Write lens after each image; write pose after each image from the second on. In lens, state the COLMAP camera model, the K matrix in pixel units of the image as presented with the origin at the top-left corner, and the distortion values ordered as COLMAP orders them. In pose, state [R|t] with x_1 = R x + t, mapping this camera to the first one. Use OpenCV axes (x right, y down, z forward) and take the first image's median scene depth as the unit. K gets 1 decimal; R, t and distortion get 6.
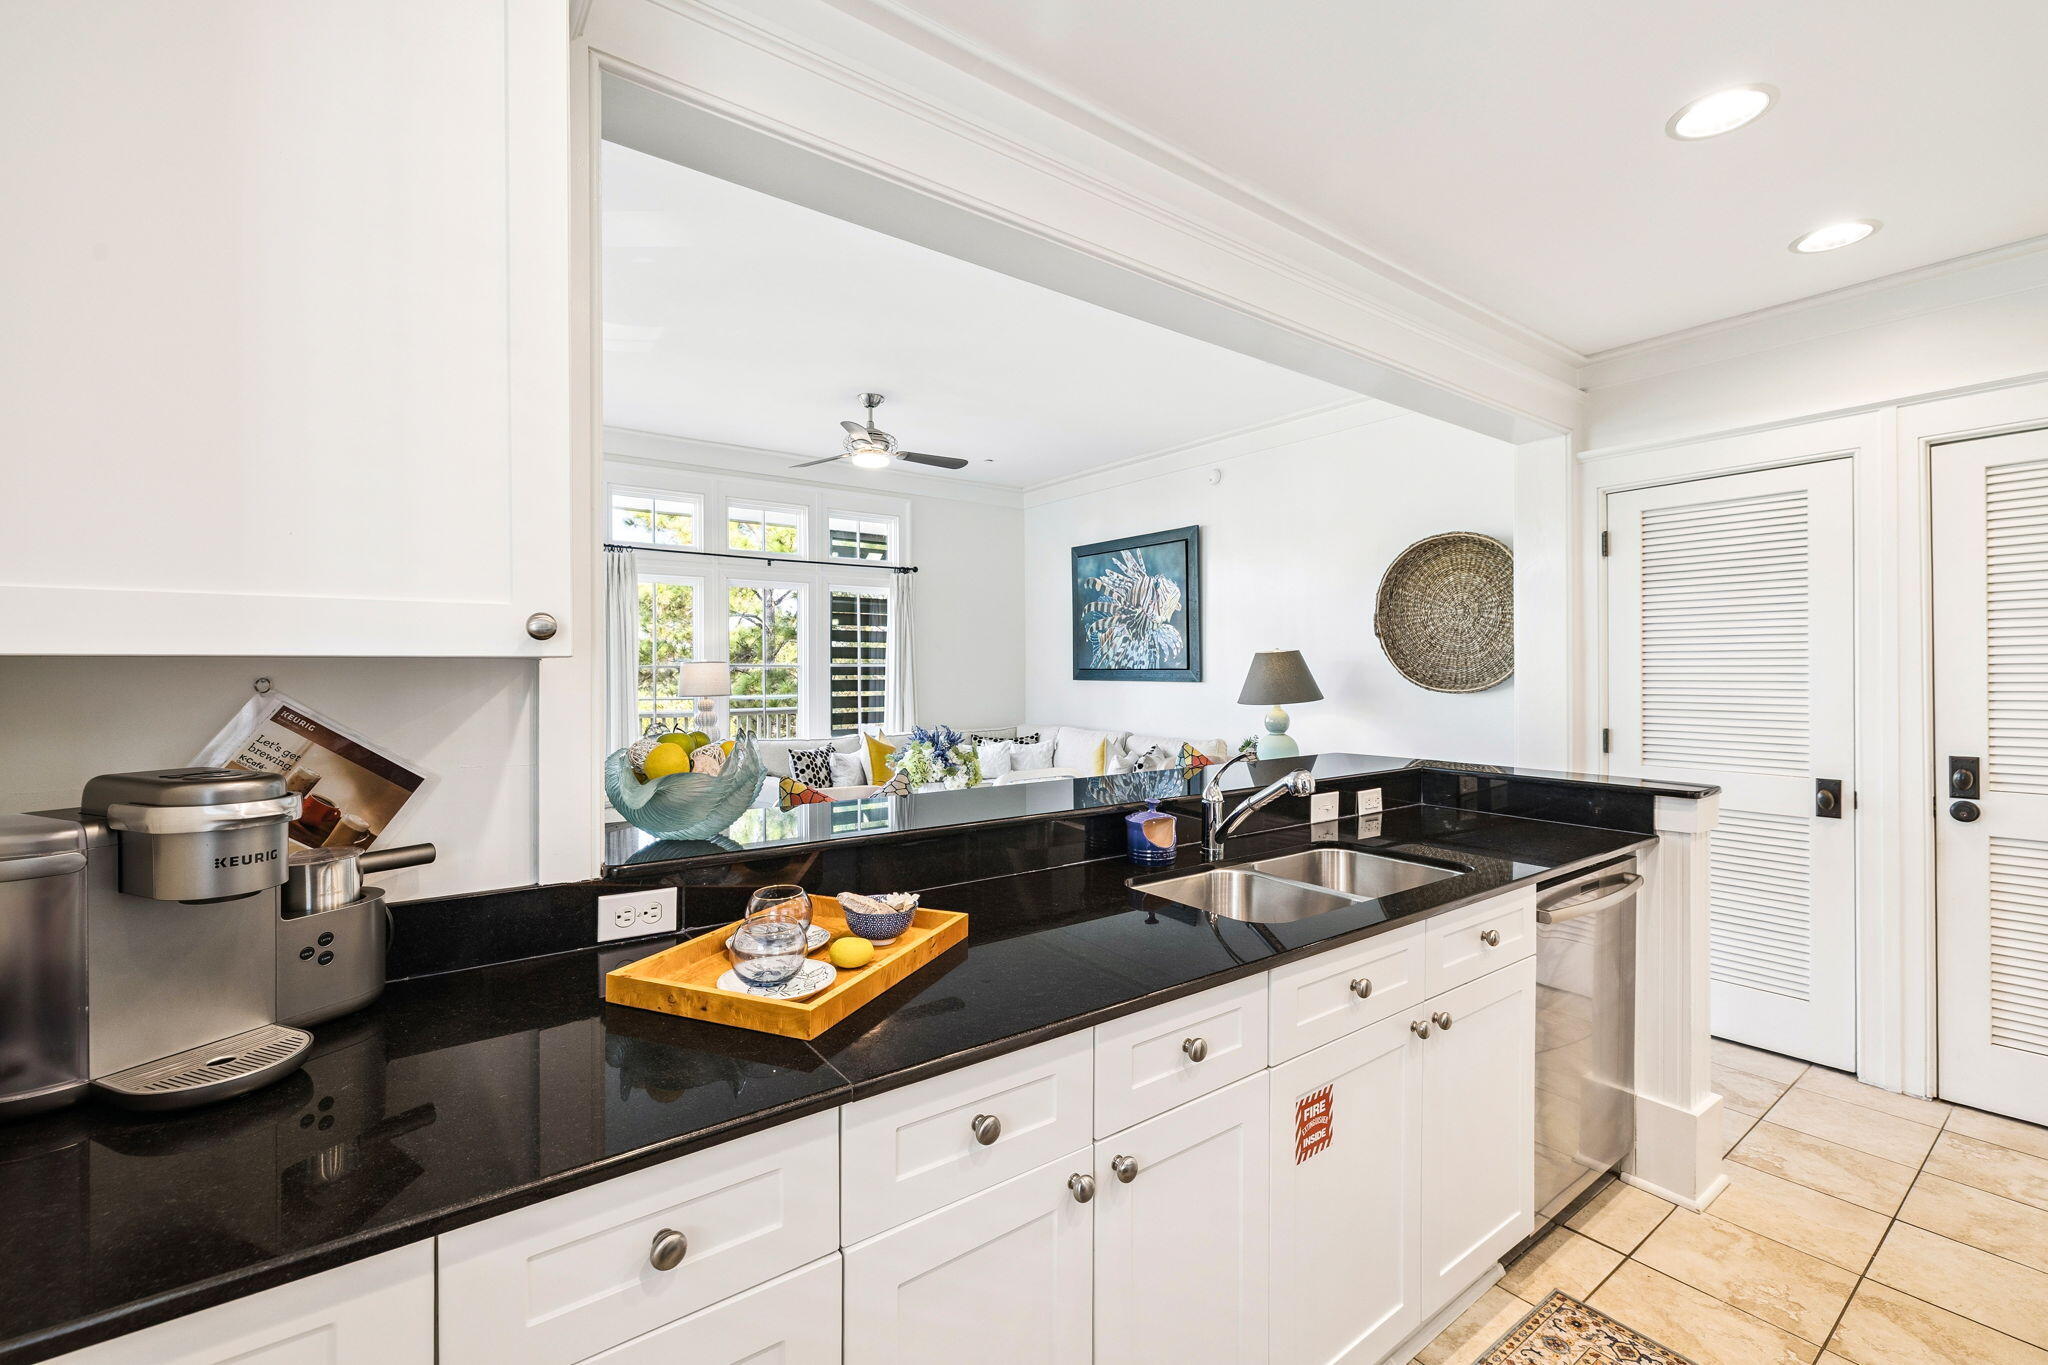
lens RADIAL K [[863.7, 0, 1018.1], [0, 863.7, 675.6], [0, 0, 1]] dist [-0.002119, 0.000013]
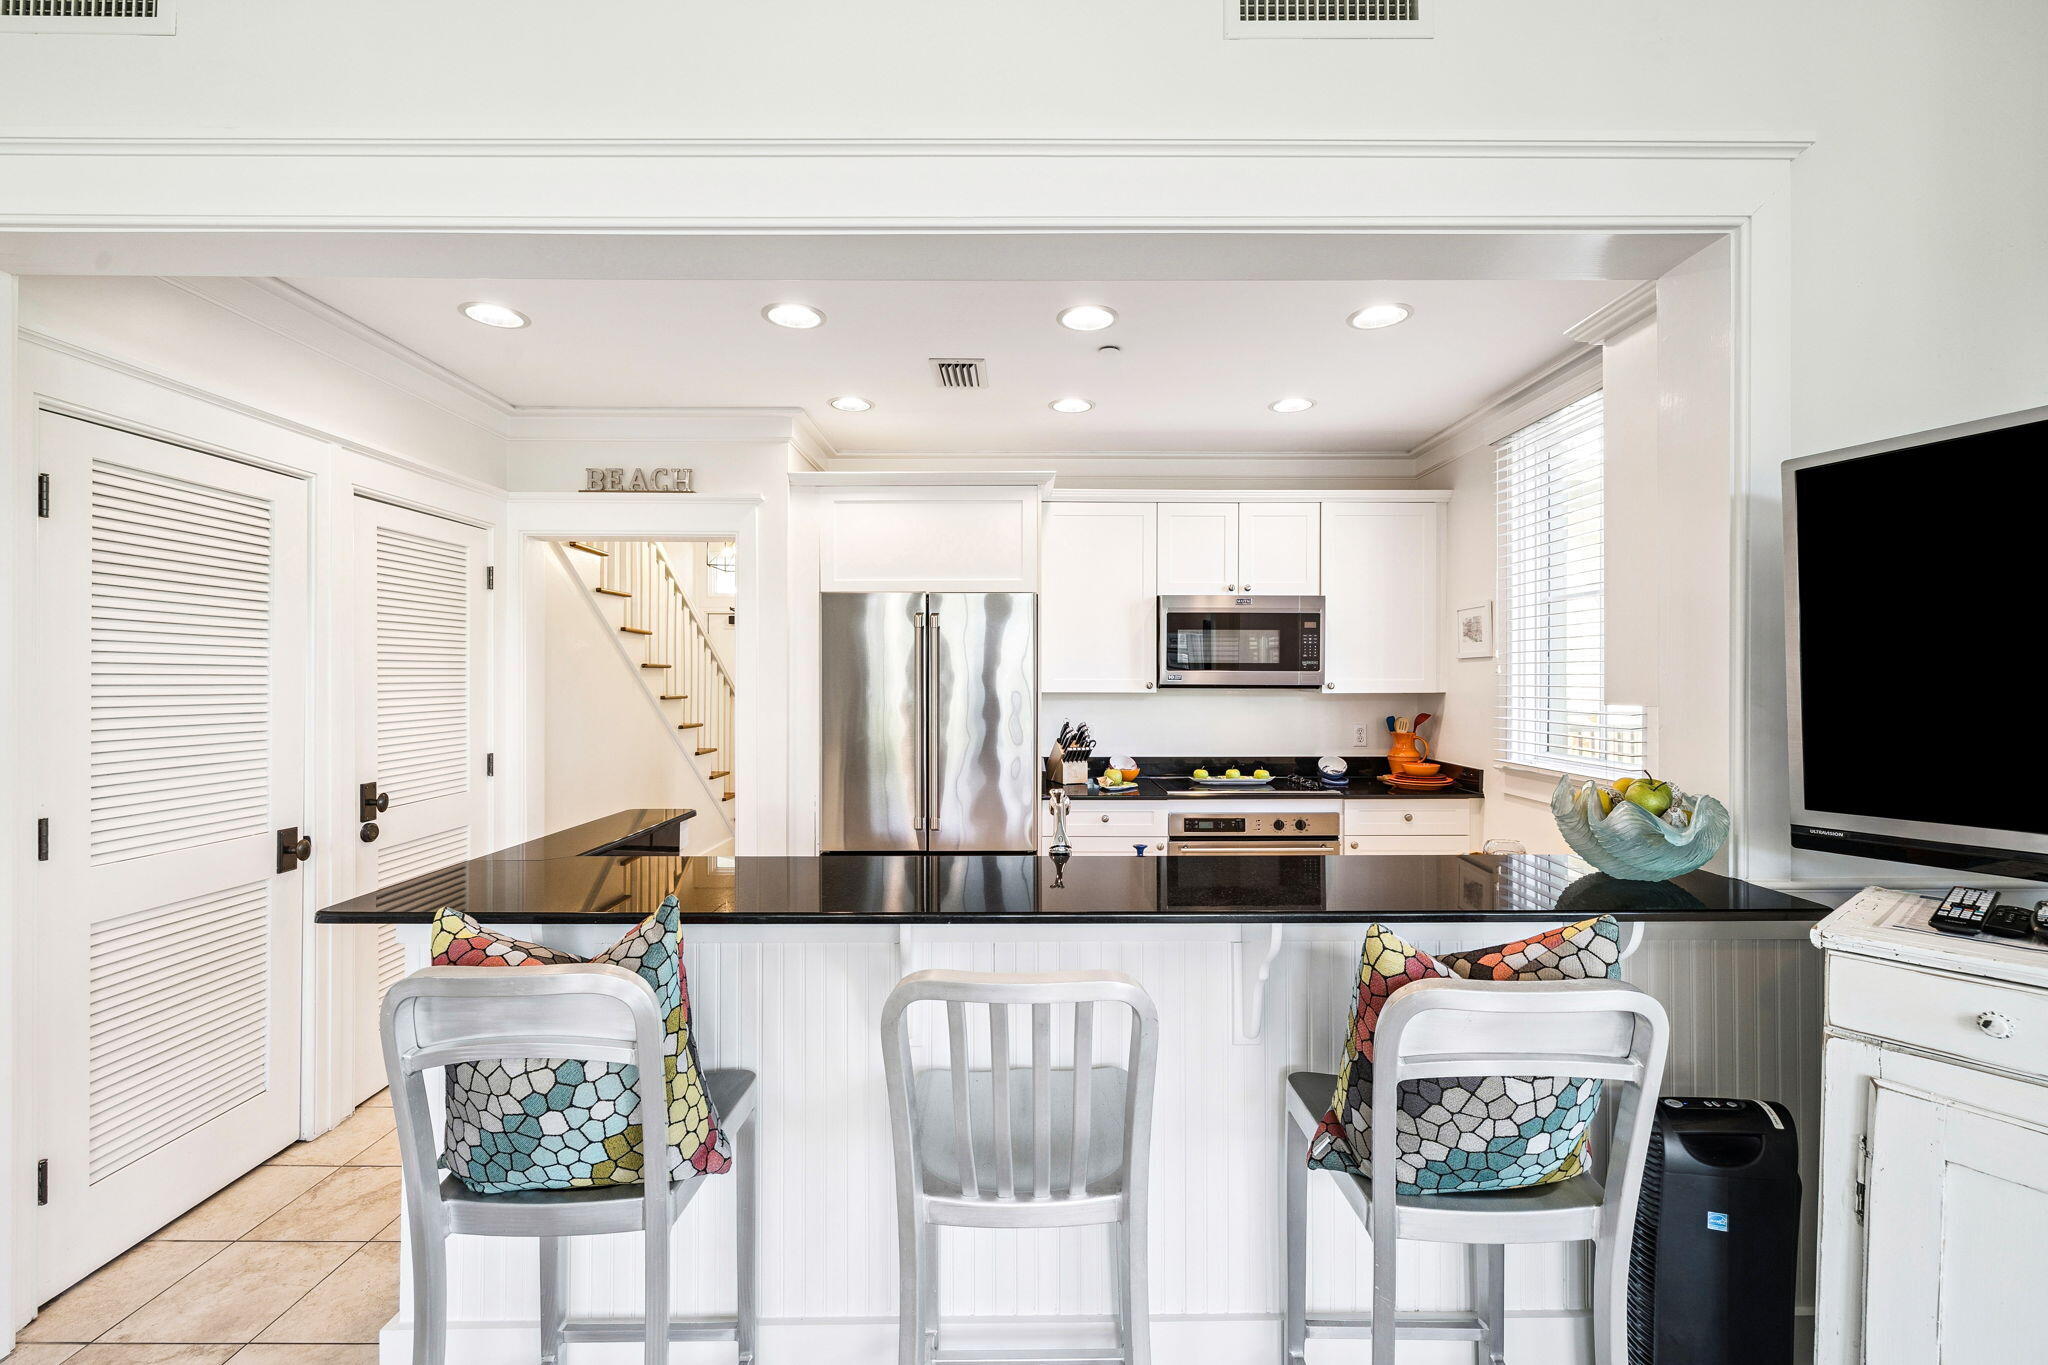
lens RADIAL K [[863.7, 0, 1036.1], [0, 863.7, 676.2], [0, 0, 1]] dist [-0.002119, 0.000013]
pose [[-0.810760, 0.007858, 0.585327, -0.218507], [0.007462, 0.999967, -0.003089, -0.029707], [-0.585332, 0.001863, -0.810792, 1.246734]]
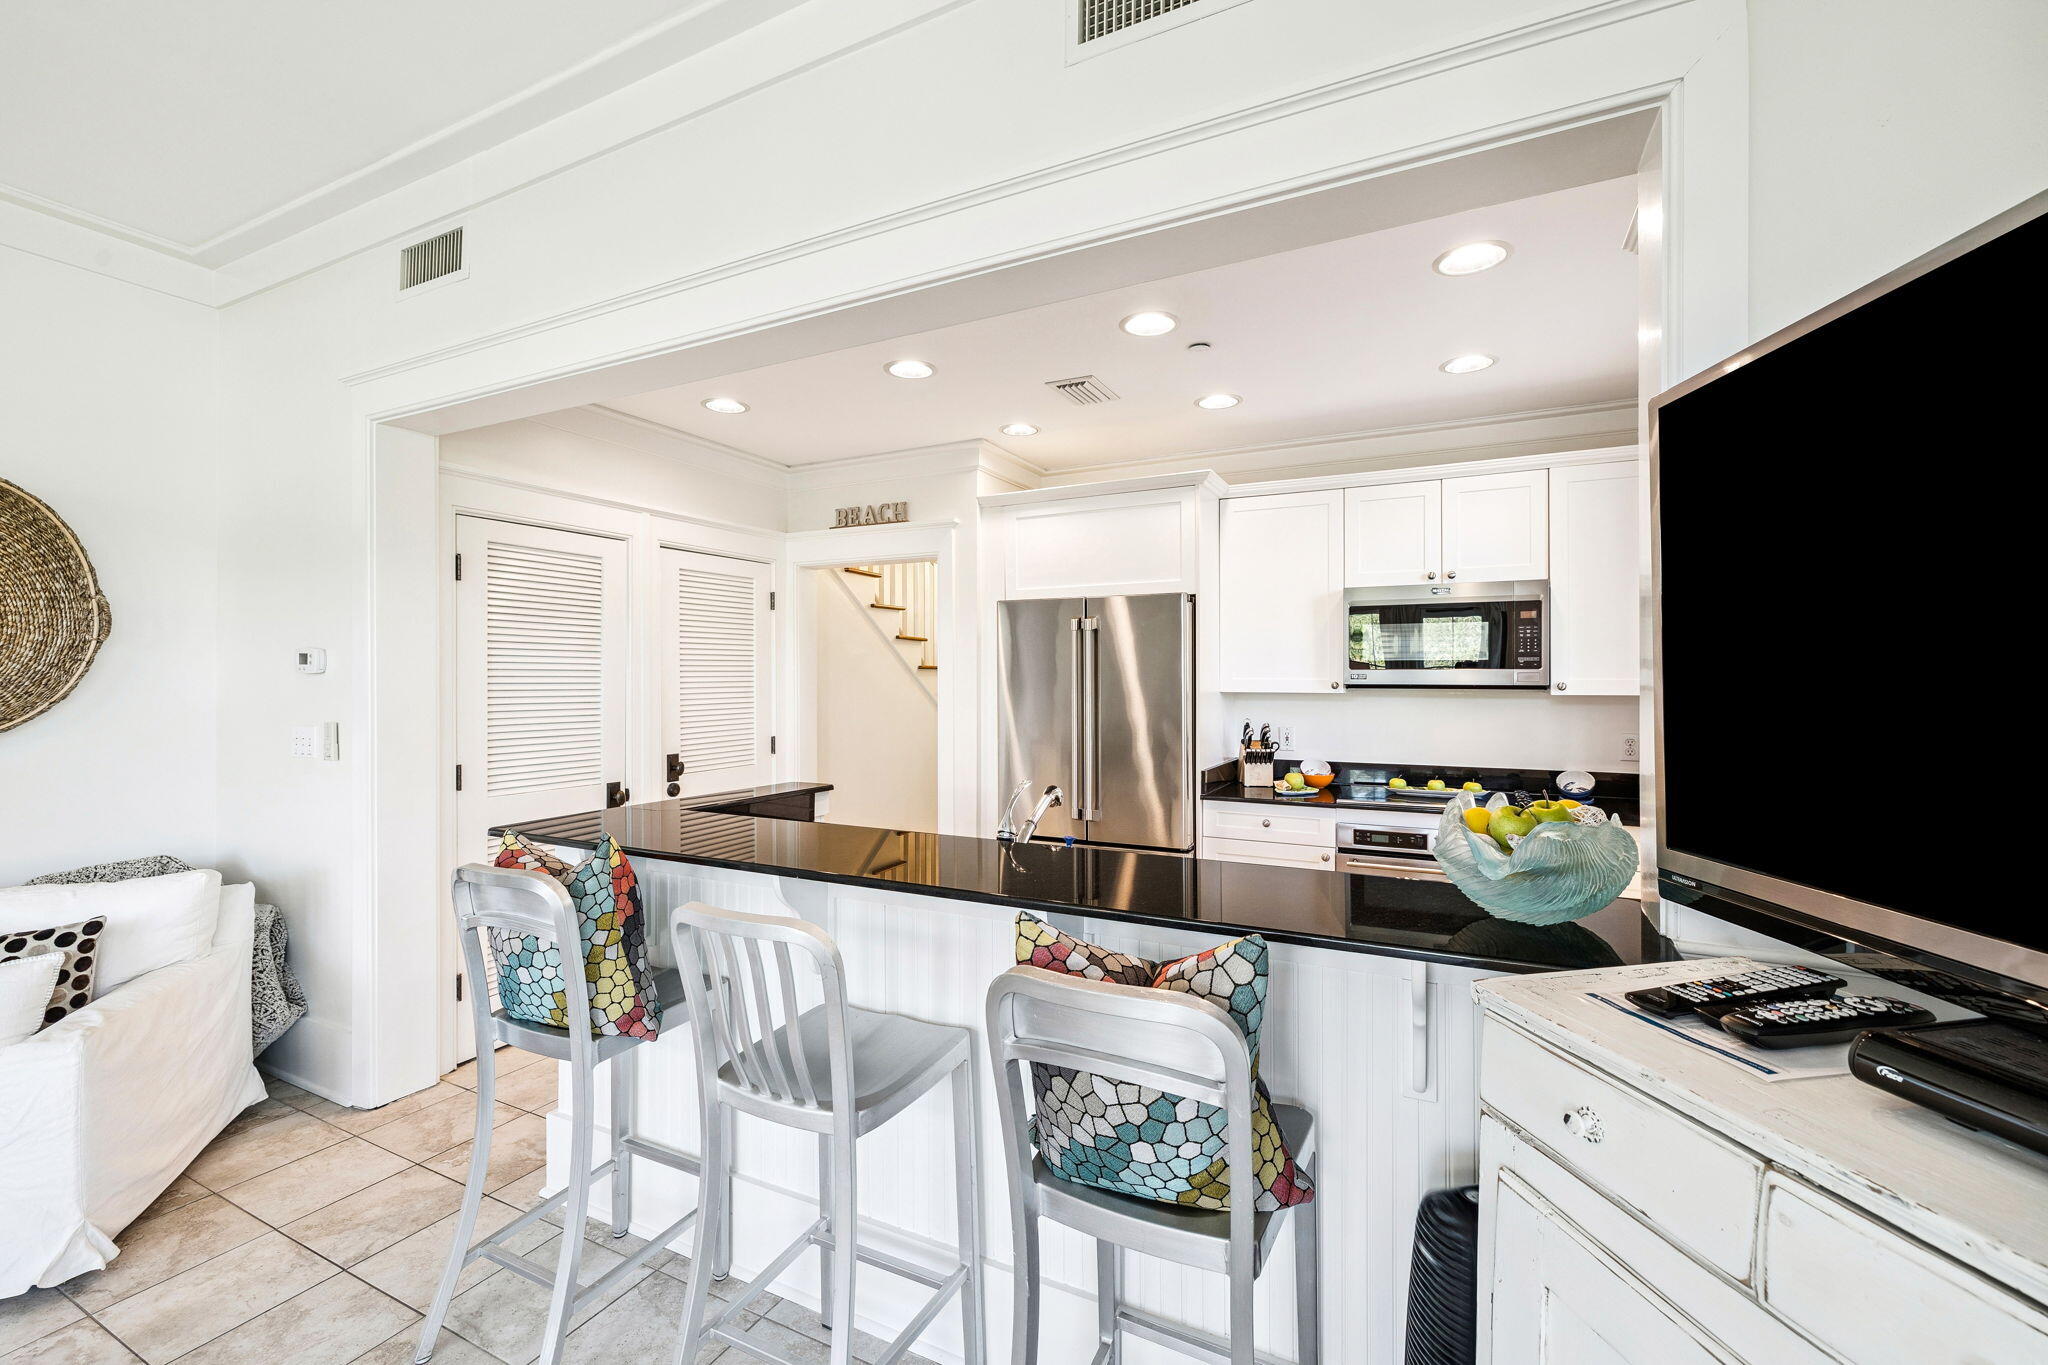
lens RADIAL K [[863.7, 0, 1028.6], [0, 863.7, 676.6], [0, 0, 1]] dist [-0.002119, 0.000013]
pose [[-0.453027, 0.008214, 0.891459, -0.500720], [0.007663, 0.999956, -0.005319, -0.027550], [-0.891464, 0.004422, -0.453070, 1.009498]]
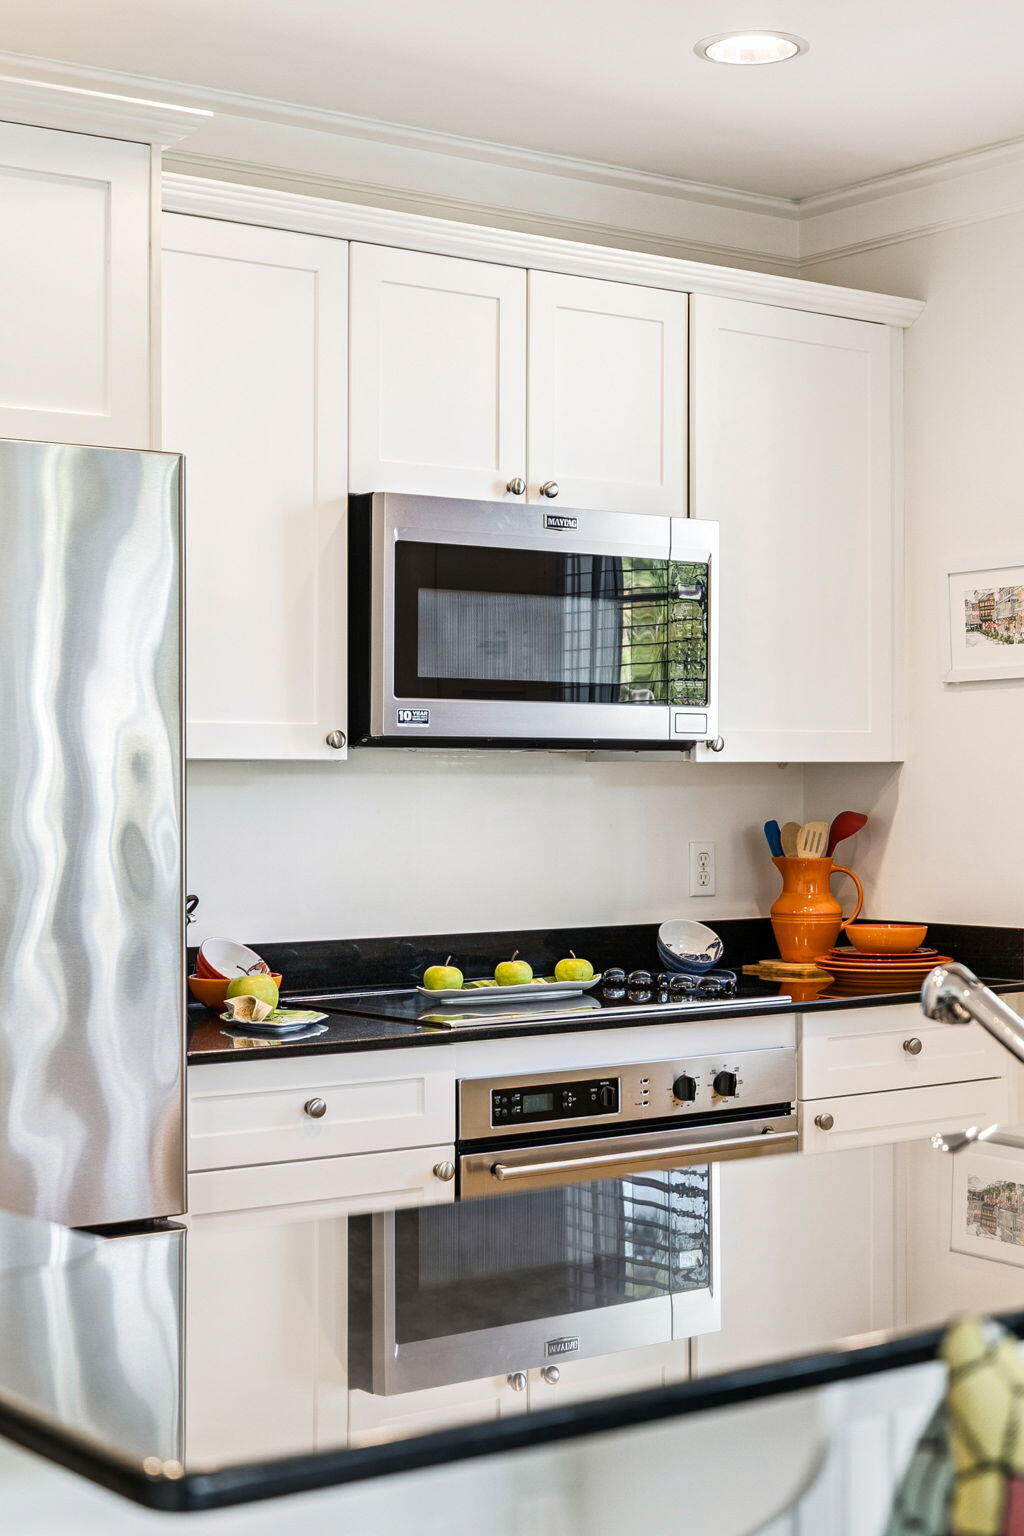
lens RADIAL K [[2379.0, 0, 508.0], [0, 2379.0, 769.9], [0, 0, 1]] dist [-0.072104, 0.000000]
pose [[-0.999935, 0.010380, -0.004822, 0.355276], [0.010387, 0.999945, -0.001408, 0.003108], [0.004807, -0.001458, -0.999987, 1.401445]]
